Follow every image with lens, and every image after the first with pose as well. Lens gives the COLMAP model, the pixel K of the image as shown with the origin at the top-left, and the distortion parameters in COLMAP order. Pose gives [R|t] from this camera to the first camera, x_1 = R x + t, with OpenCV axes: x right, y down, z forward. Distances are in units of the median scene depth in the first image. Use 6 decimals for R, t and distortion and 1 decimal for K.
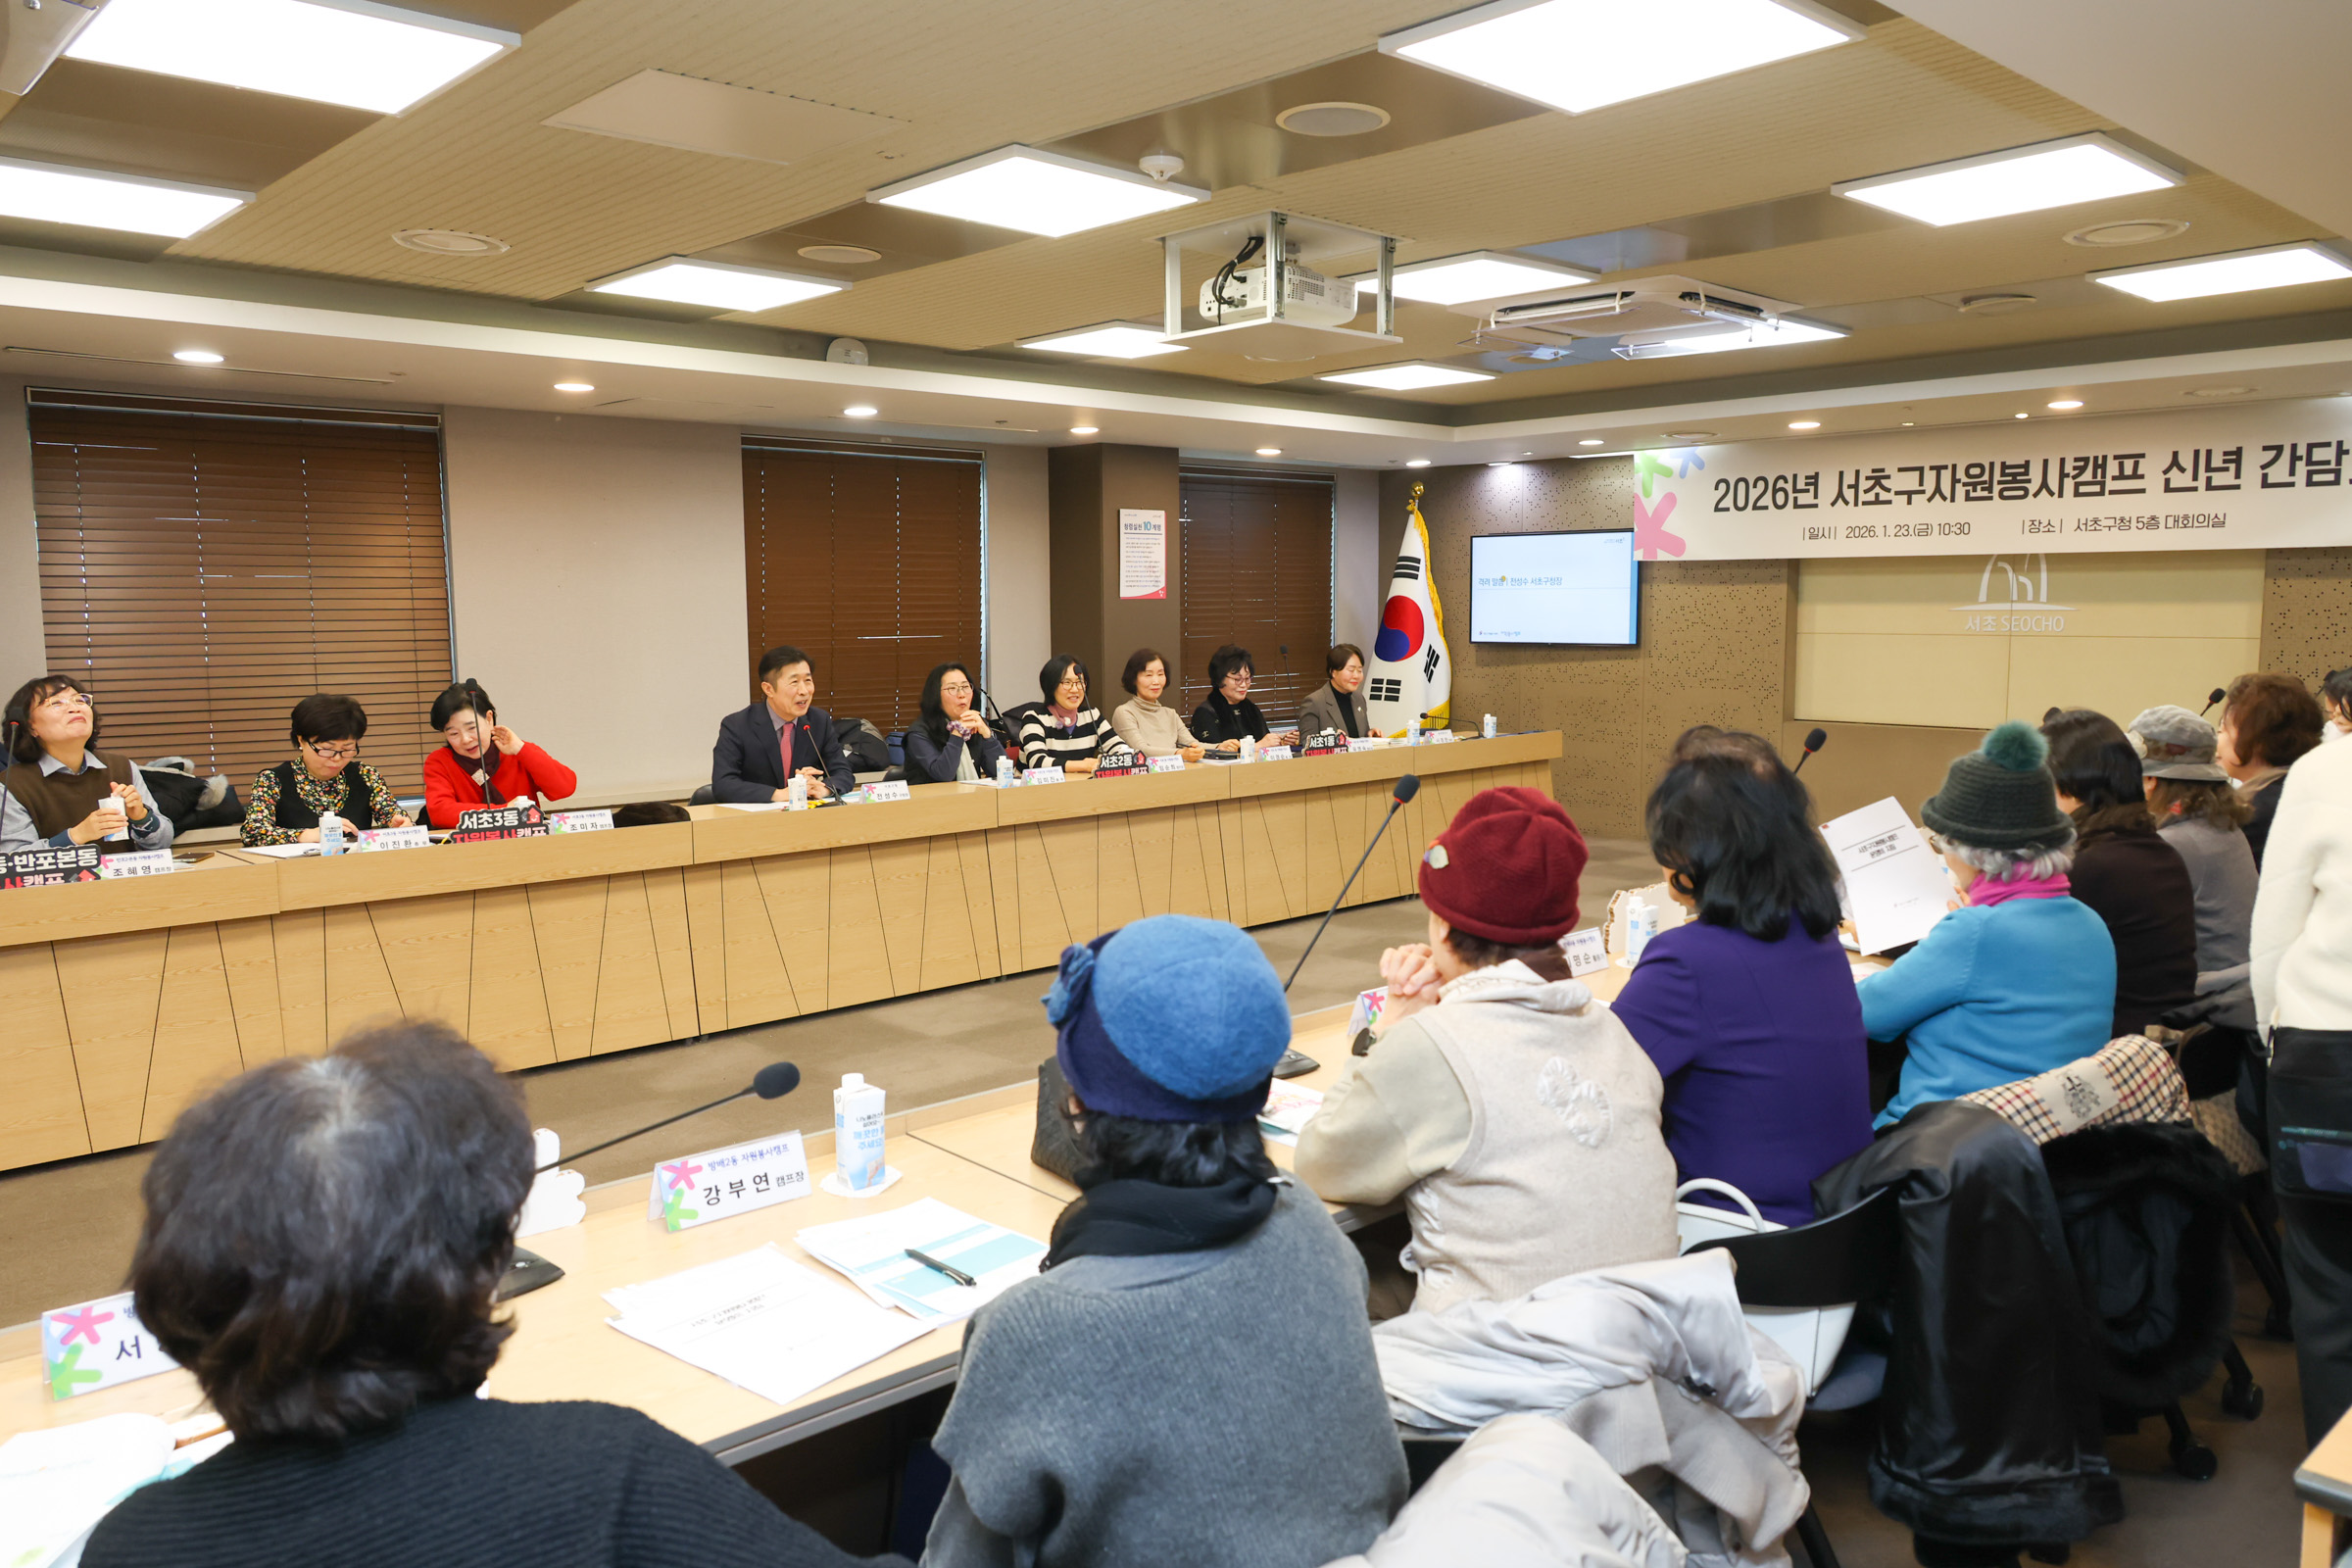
lens RADIAL K [[1689.8, 0, 1170.0], [0, 1689.8, 791.4], [0, 0, 1]] dist [-0.002980, -0.005157]
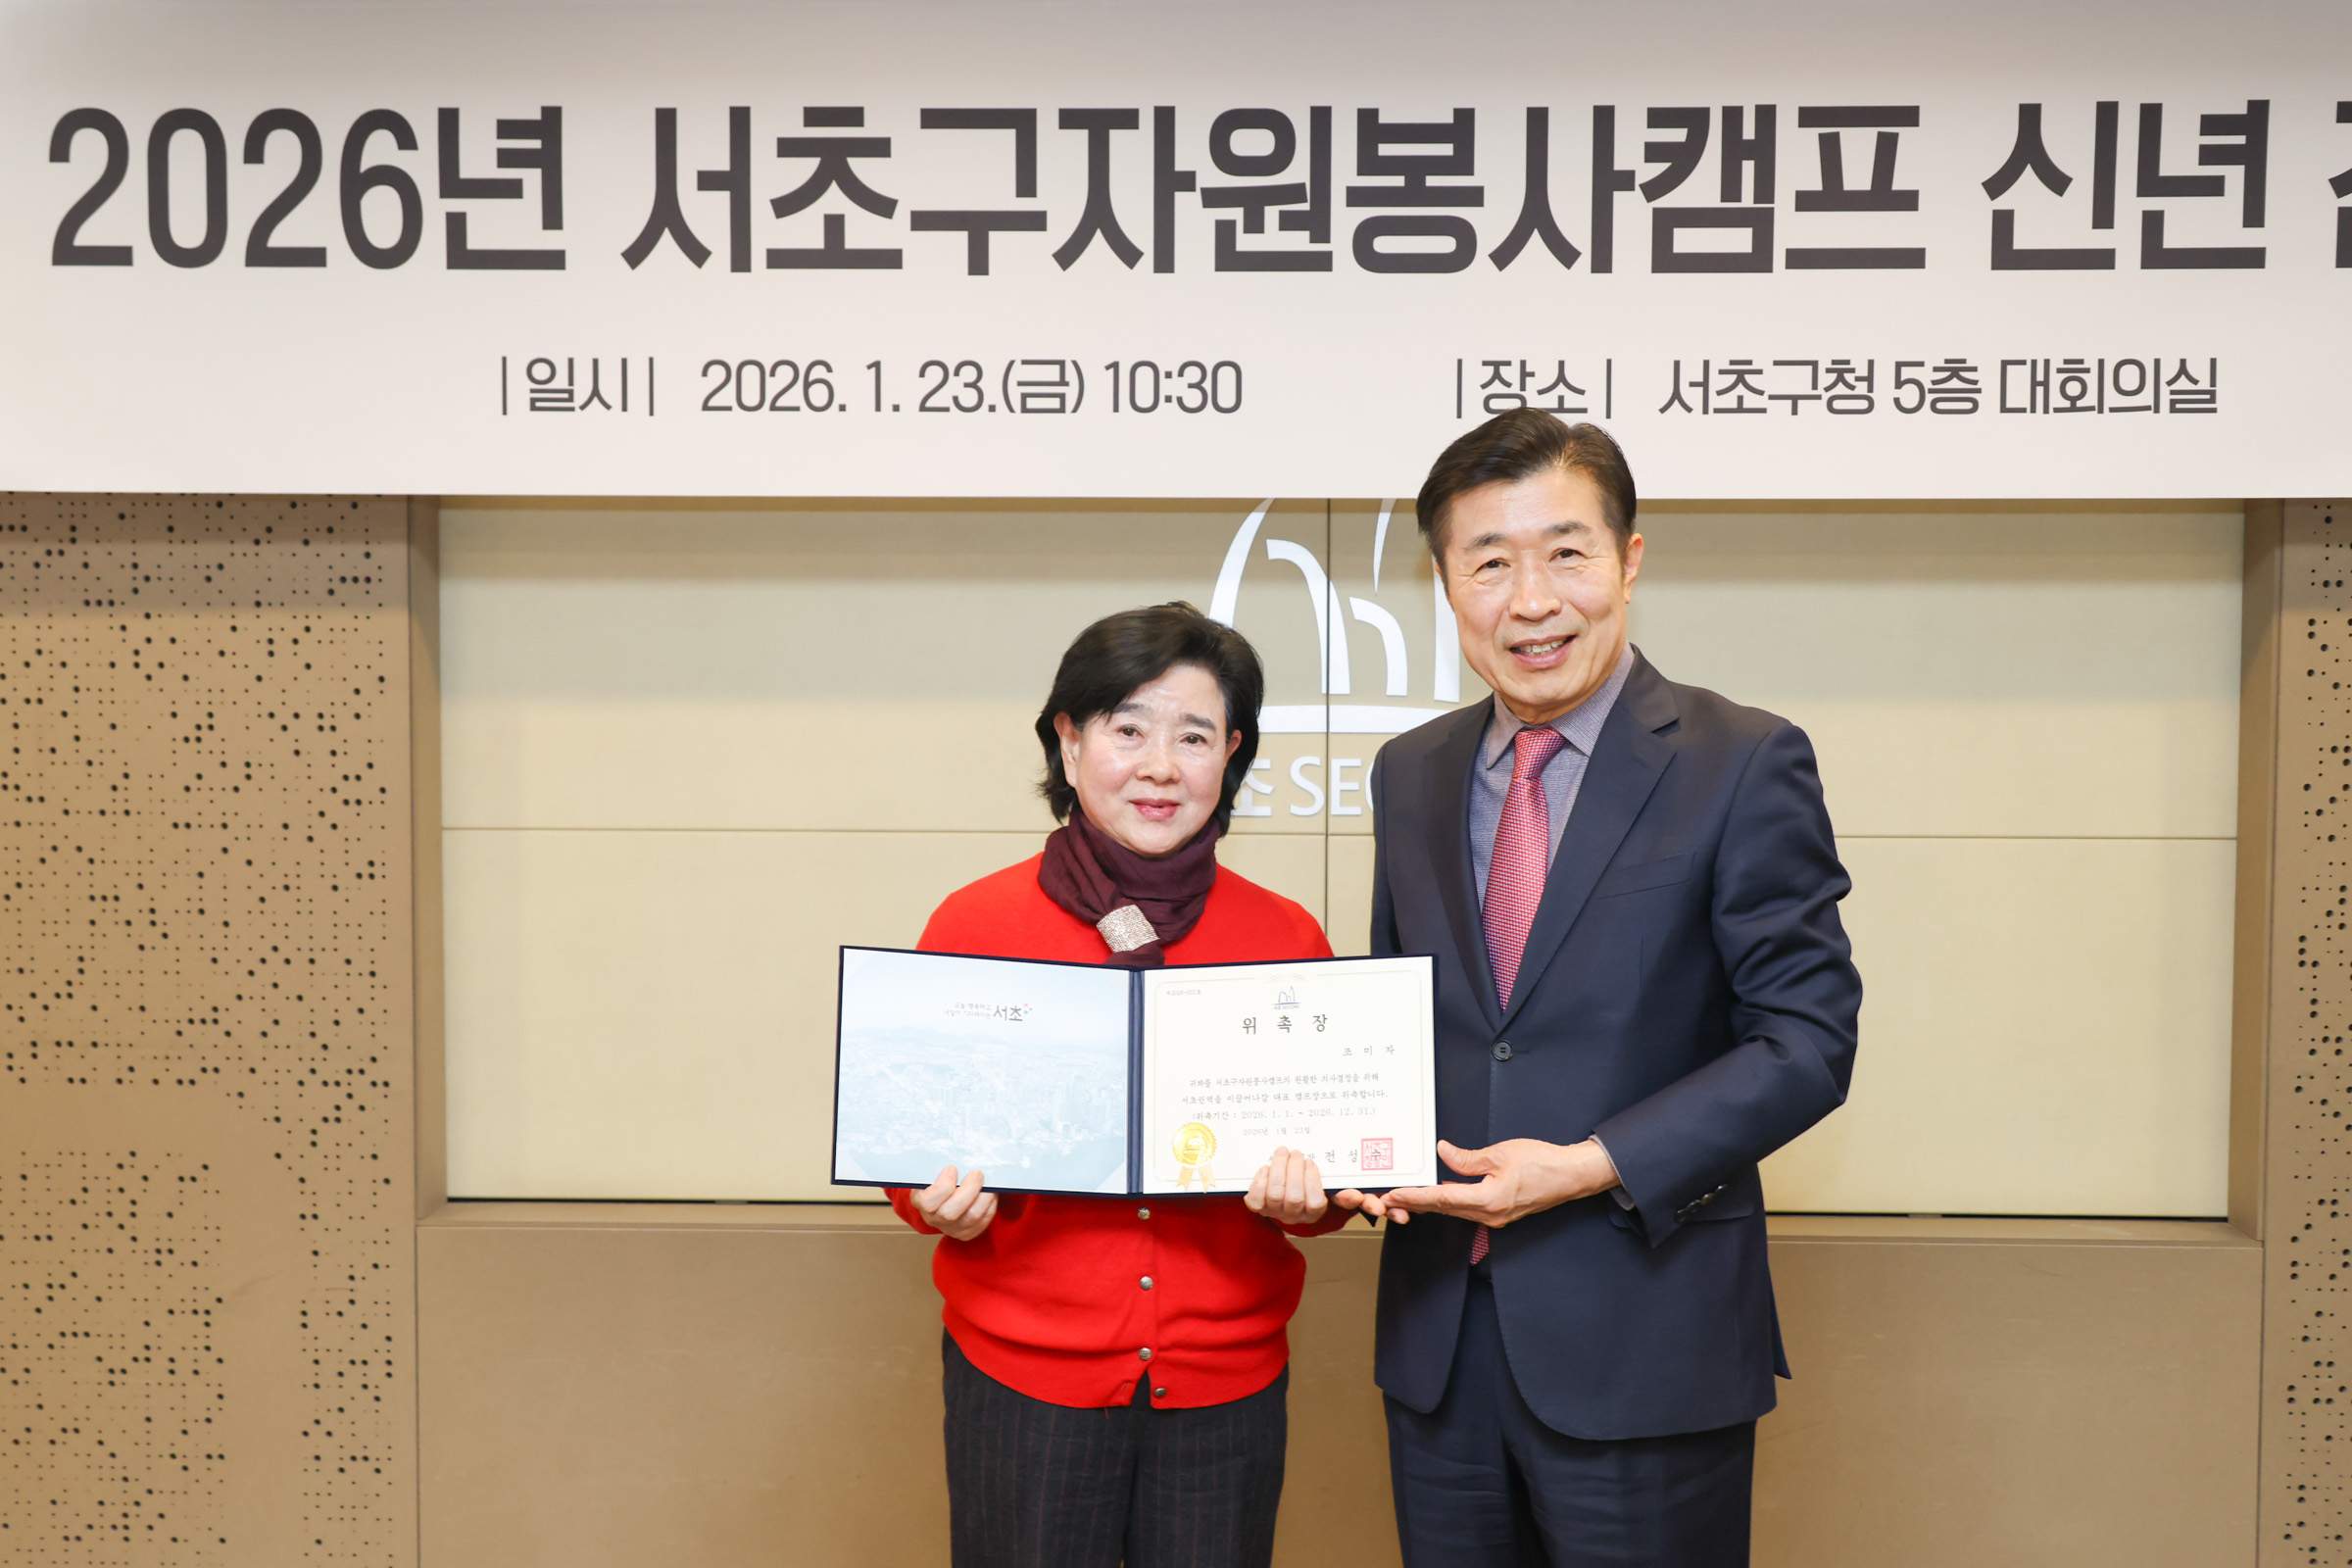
lens RADIAL K [[2723.4, 0, 1174.0], [0, 2723.4, 824.3], [0, 0, 1]] dist [0.030717, -0.003850]
pose [[0.703878, -0.026938, 0.709810, 0.192511], [0.072506, 0.996786, -0.034071, -0.081095], [-0.706610, 0.075447, 0.703569, 0.727928]]
